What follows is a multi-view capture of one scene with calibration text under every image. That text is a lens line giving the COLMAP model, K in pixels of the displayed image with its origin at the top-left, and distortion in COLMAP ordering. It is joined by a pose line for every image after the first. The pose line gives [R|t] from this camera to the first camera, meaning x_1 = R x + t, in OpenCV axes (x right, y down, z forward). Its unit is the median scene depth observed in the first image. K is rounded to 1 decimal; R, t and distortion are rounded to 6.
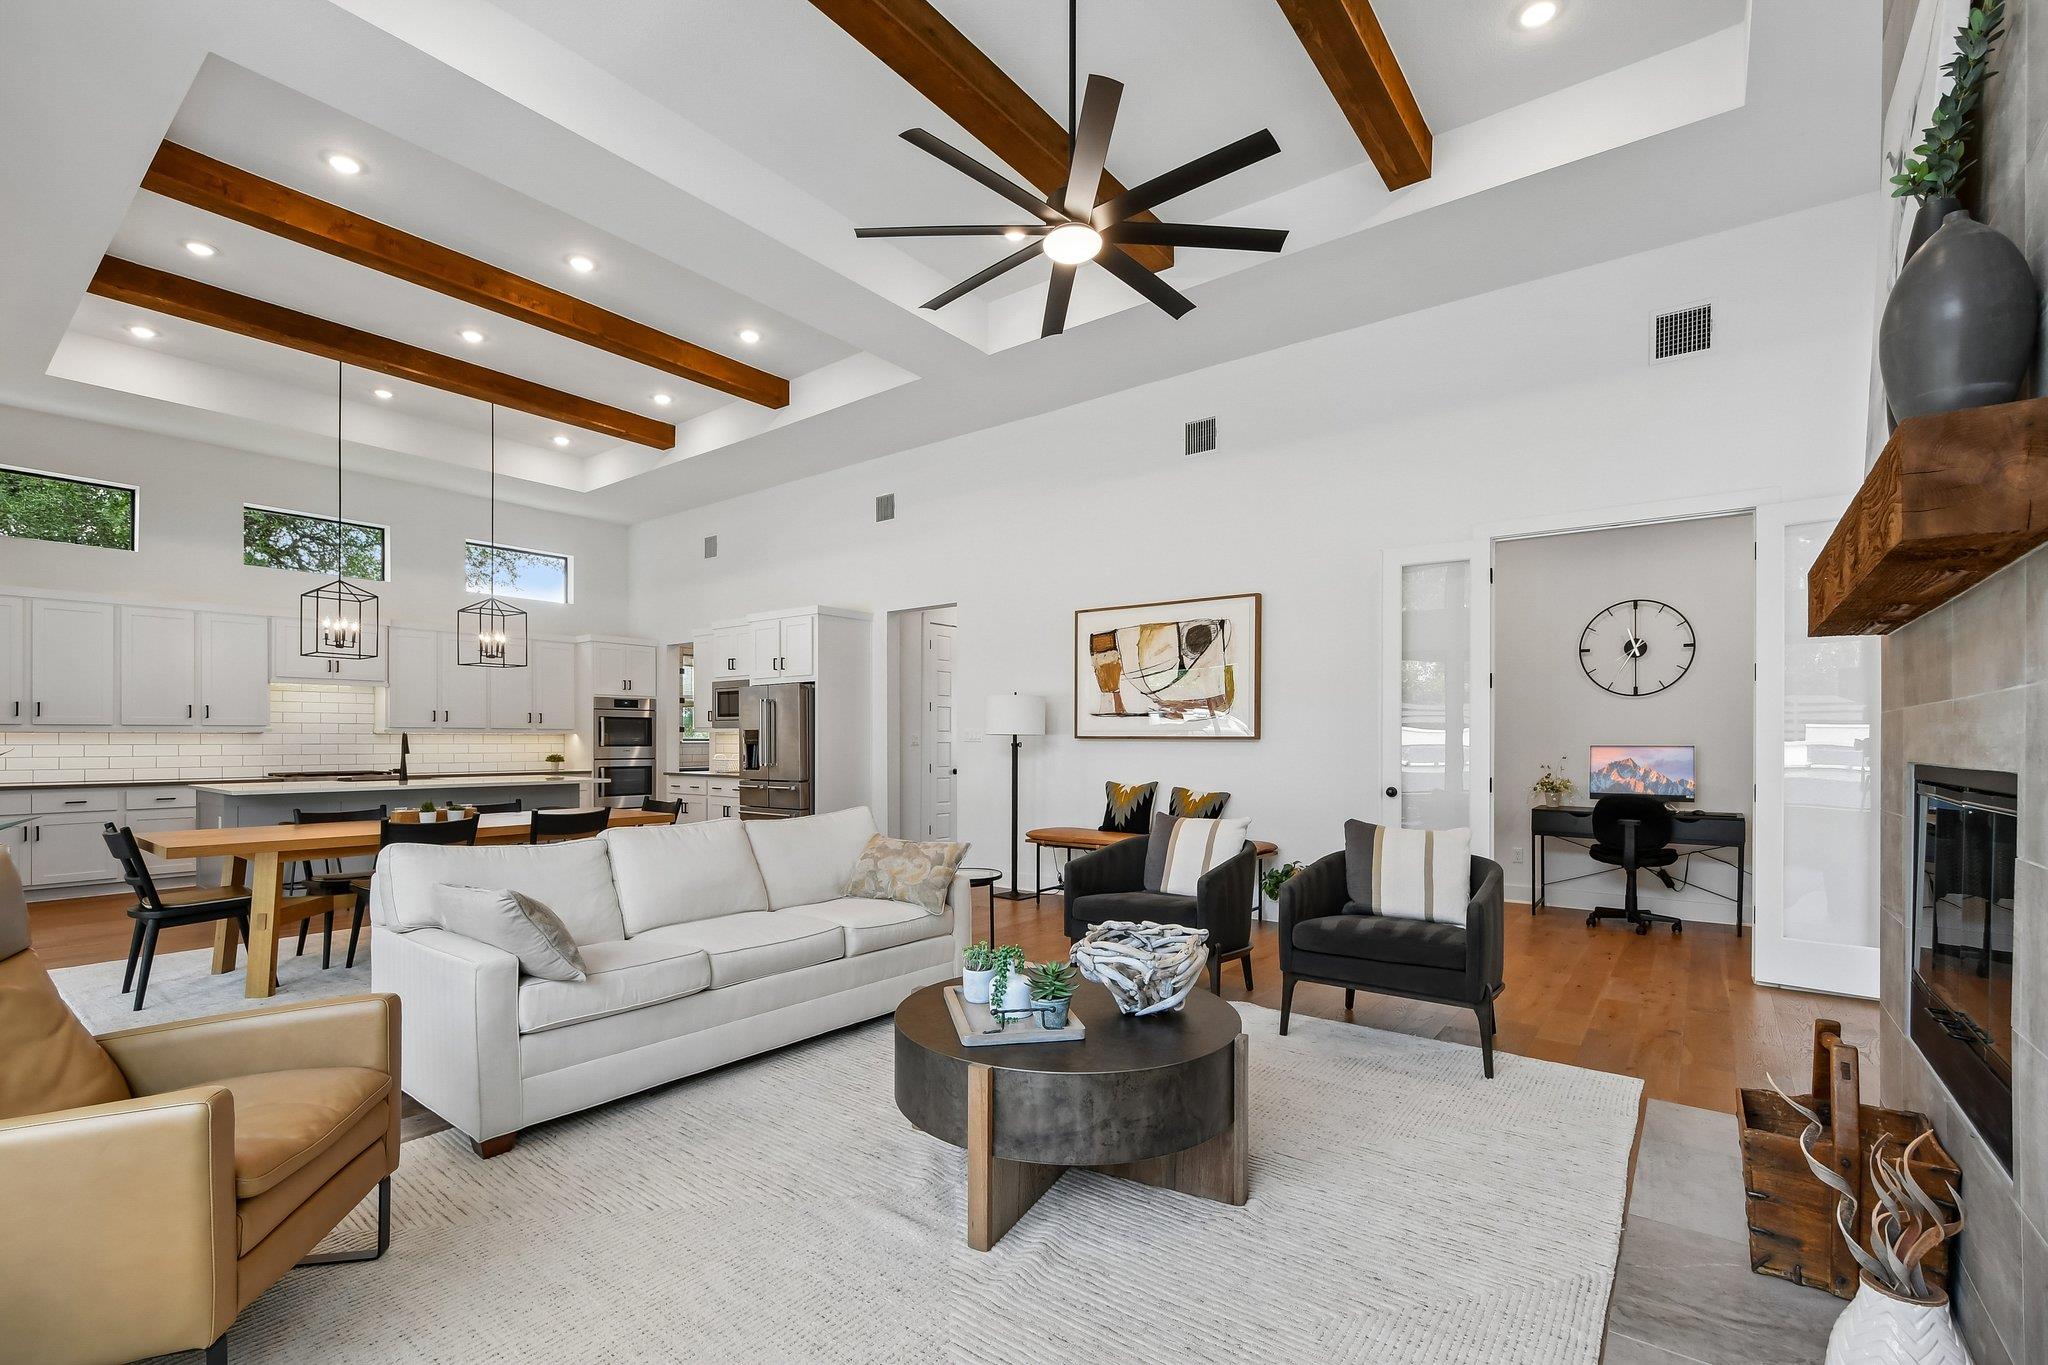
lens RADIAL K [[828.7, 0, 1069.4], [0, 828.7, 726.9], [0, 0, 1]] dist [-0.036053, 0.000007]
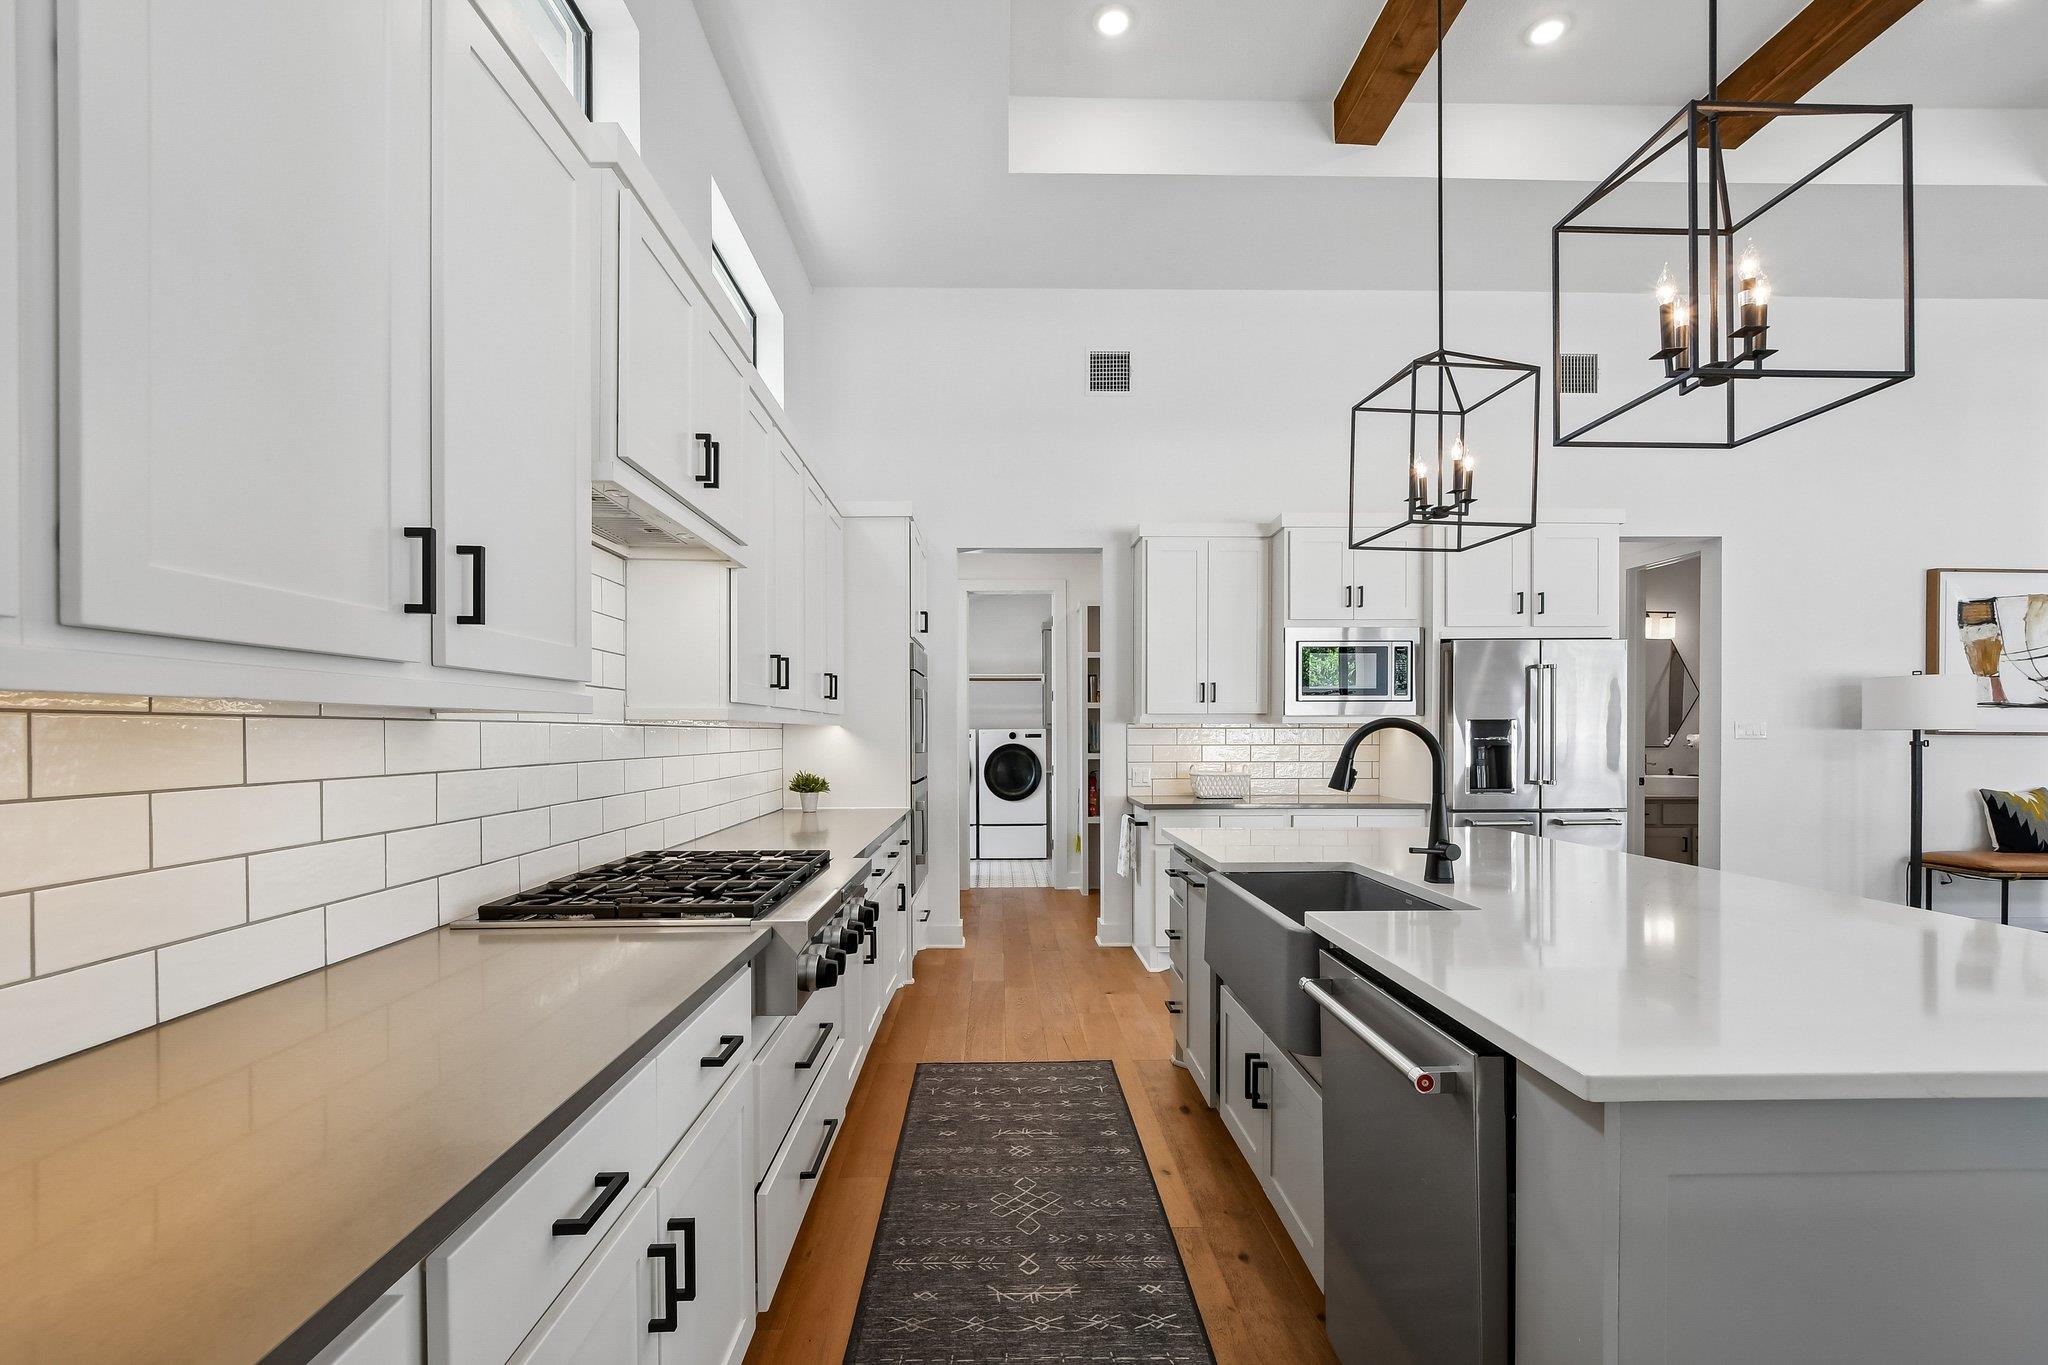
lens RADIAL K [[902.5, 0, 1017.0], [0, 902.5, 739.3], [0, 0, 1]] dist [0.003940, -0.005140]
pose [[0.813641, -0.003895, 0.581355, -1.211829], [-0.006055, 0.999867, 0.015173, 0.011092], [-0.581336, -0.015865, 0.813509, 0.840843]]
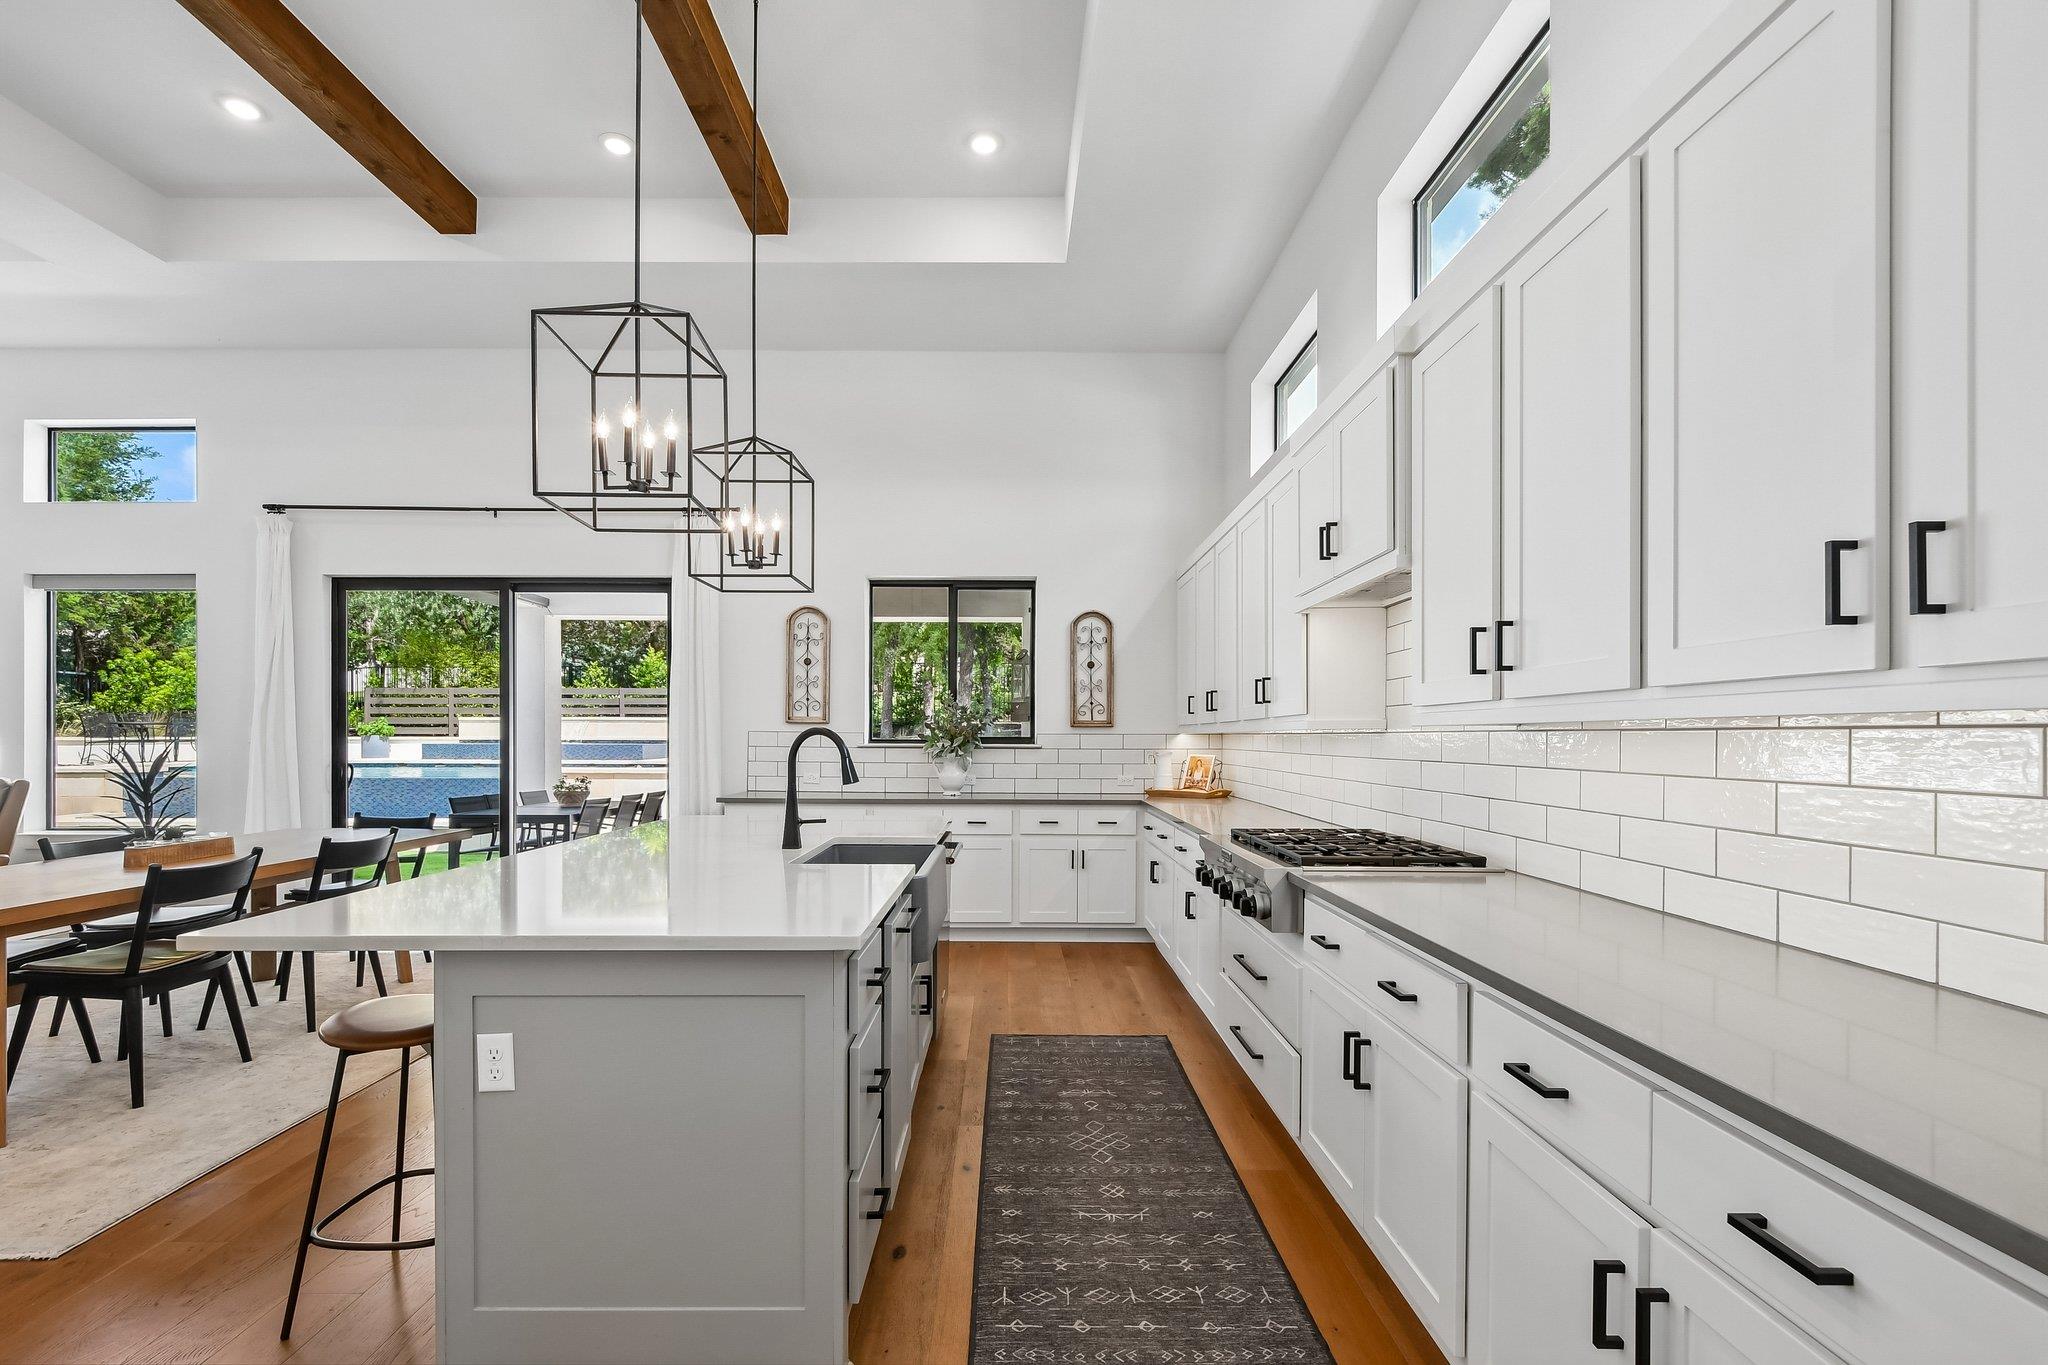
lens RADIAL K [[902.5, 0, 1017.0], [0, 902.5, 739.3], [0, 0, 1]] dist [0.003940, -0.005140]
pose [[-0.821088, -0.005297, -0.570777, -0.699121], [0.000093, 0.999956, -0.009413, 0.018390], [0.570802, -0.007782, -0.821051, 1.490133]]
